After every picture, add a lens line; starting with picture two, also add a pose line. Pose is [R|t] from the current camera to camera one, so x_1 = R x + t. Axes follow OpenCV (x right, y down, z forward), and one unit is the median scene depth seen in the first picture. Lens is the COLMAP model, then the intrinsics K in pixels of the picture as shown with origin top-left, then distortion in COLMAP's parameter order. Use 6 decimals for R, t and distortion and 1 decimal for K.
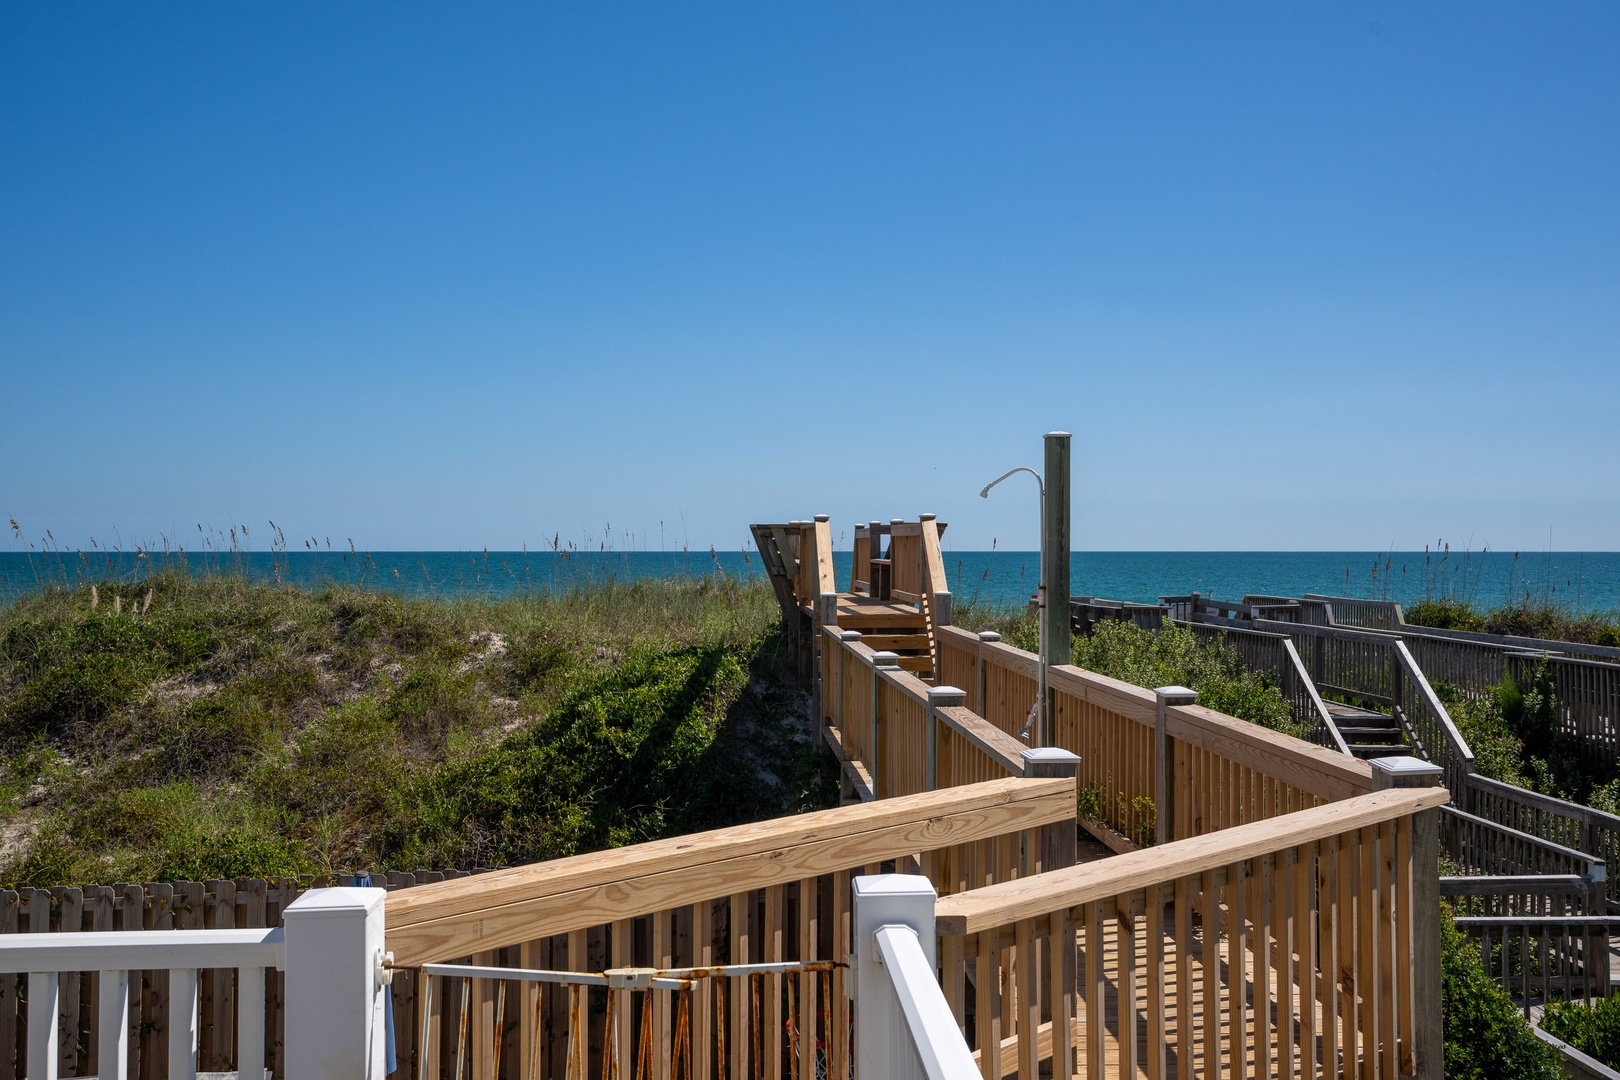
lens RADIAL K [[1523.3, 0, 804.5], [0, 1523.3, 544.8], [0, 0, 1]] dist [0.070677, 0.000000]
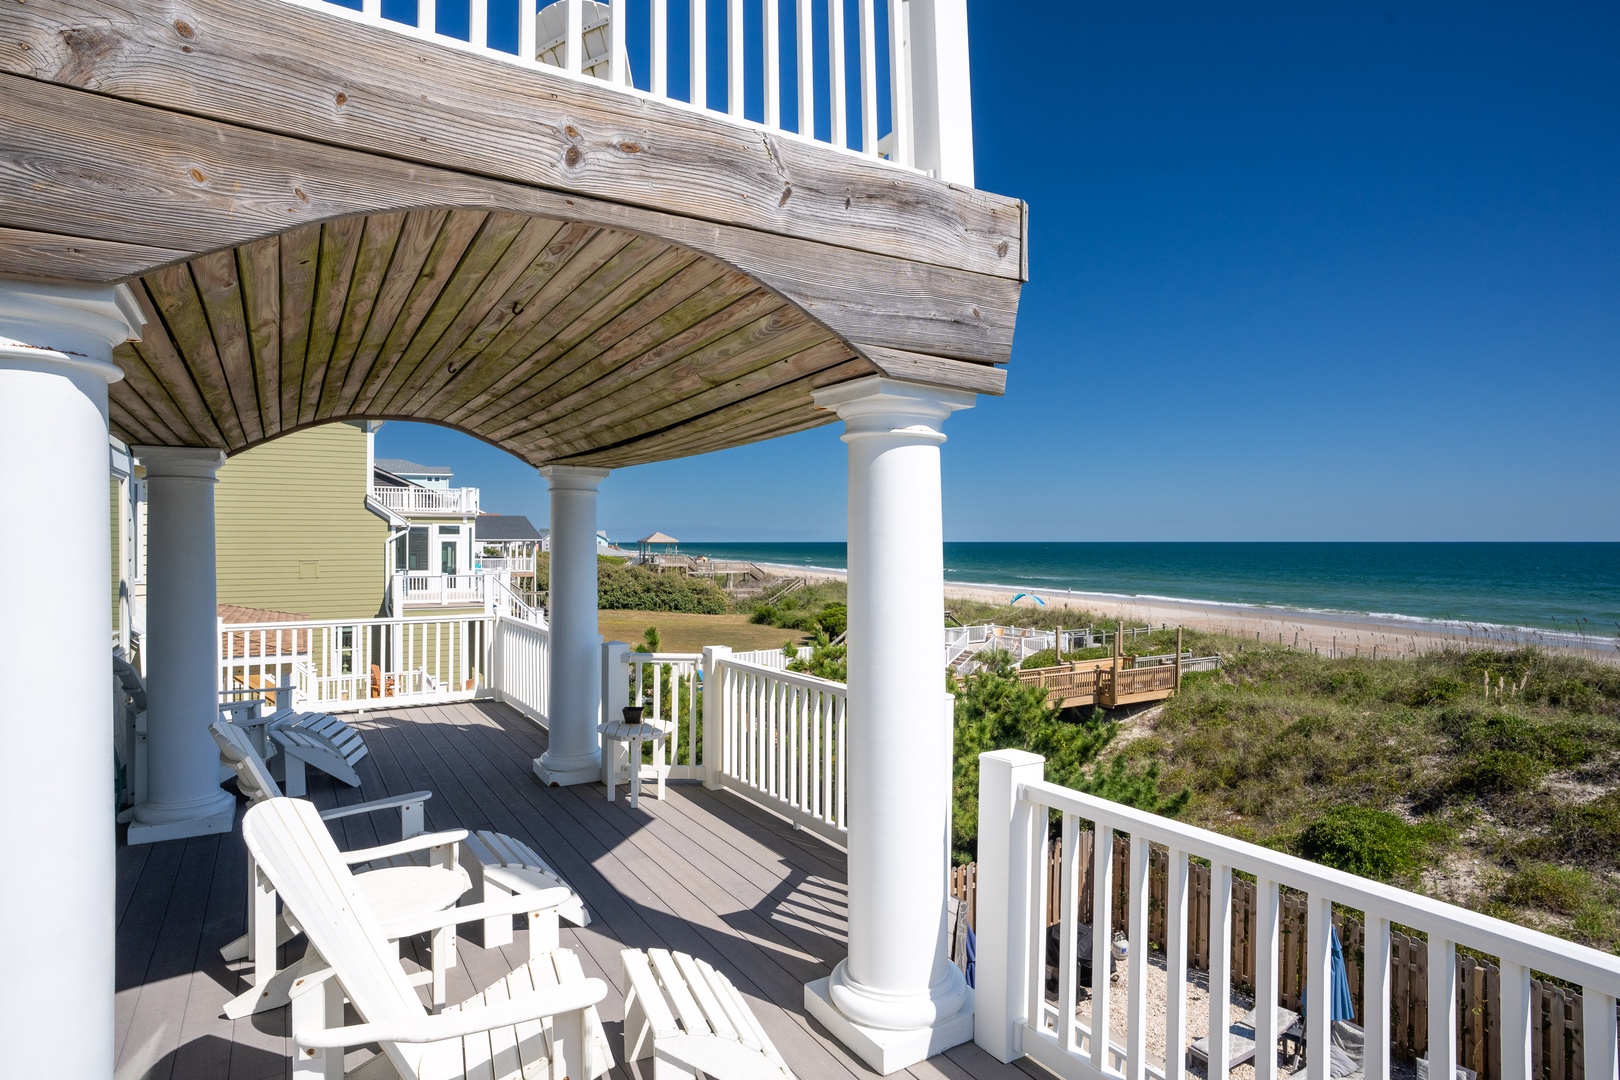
lens RADIAL K [[877.6, 0, 812.8], [0, 877.6, 536.7], [0, 0, 1]] dist [-0.040814, 0.021525]
pose [[0.490994, -0.003908, -0.871154, -0.017180], [0.003664, 0.999990, -0.002421, -0.179531], [0.871155, -0.002003, 0.491004, -0.115574]]
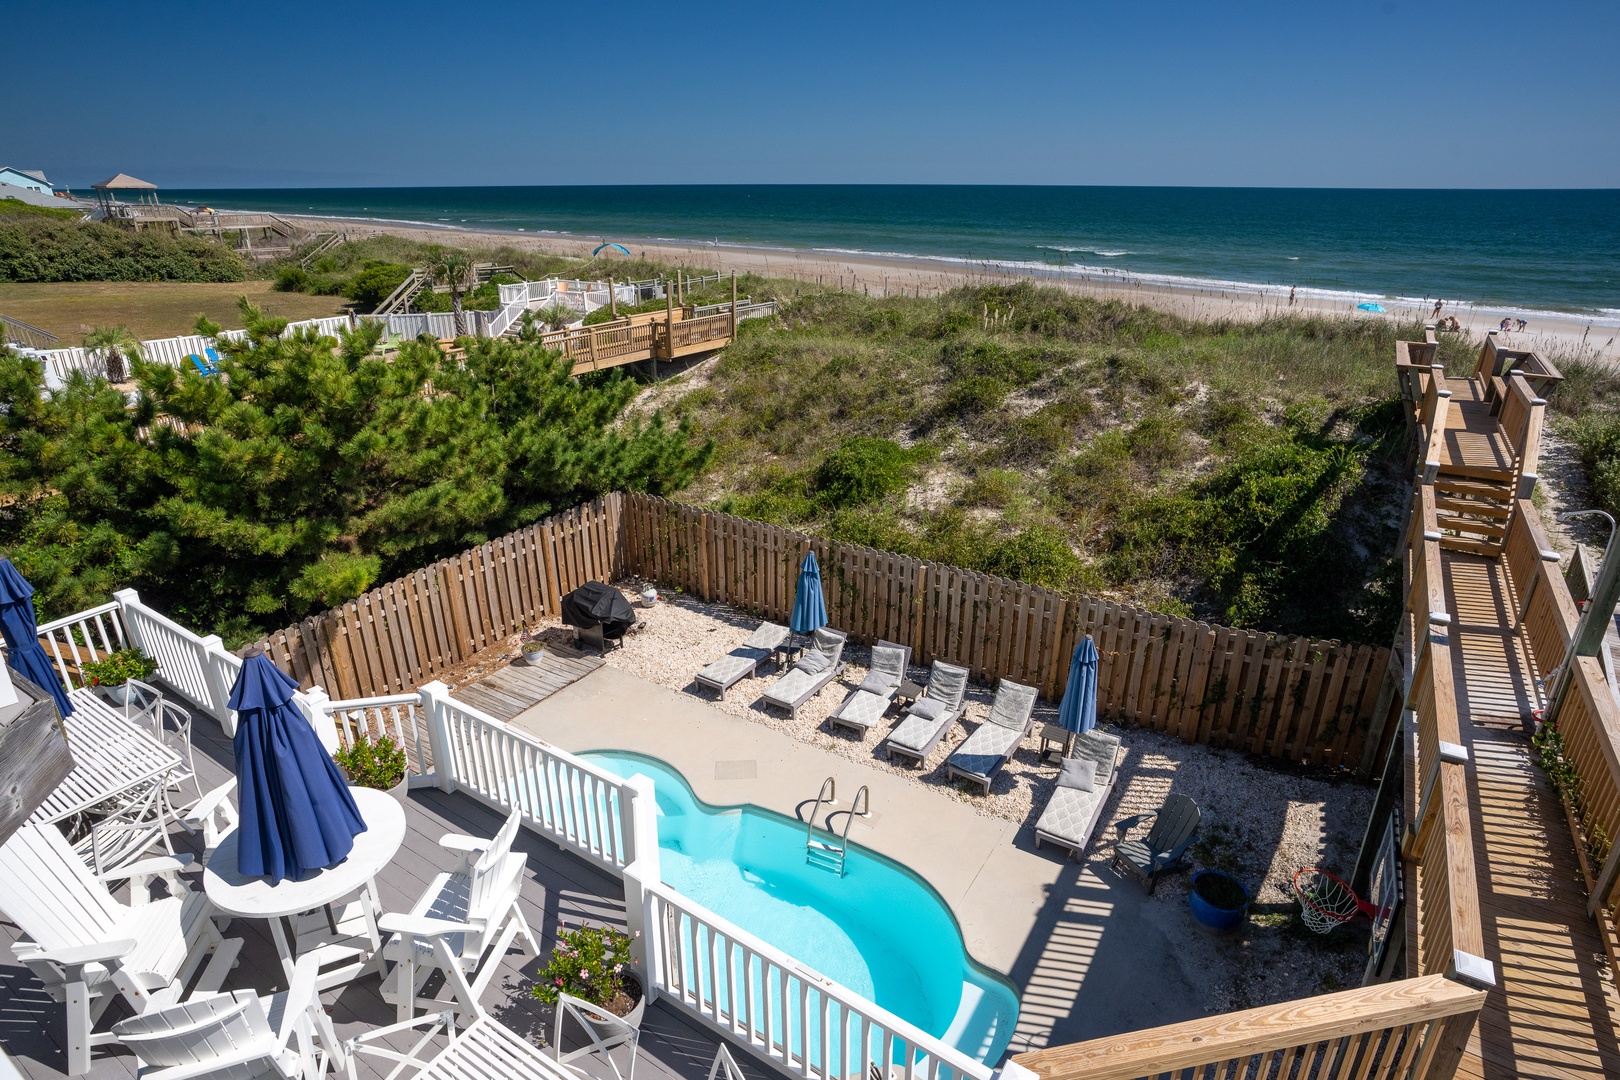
lens RADIAL K [[877.6, 0, 814.9], [0, 877.6, 546.6], [0, 0, 1]] dist [-0.040814, 0.021525]
pose [[0.815382, 0.223449, -0.534063, -0.005757], [0.001150, 0.921883, 0.387467, -0.171093], [0.578922, -0.316548, 0.751430, 0.009838]]
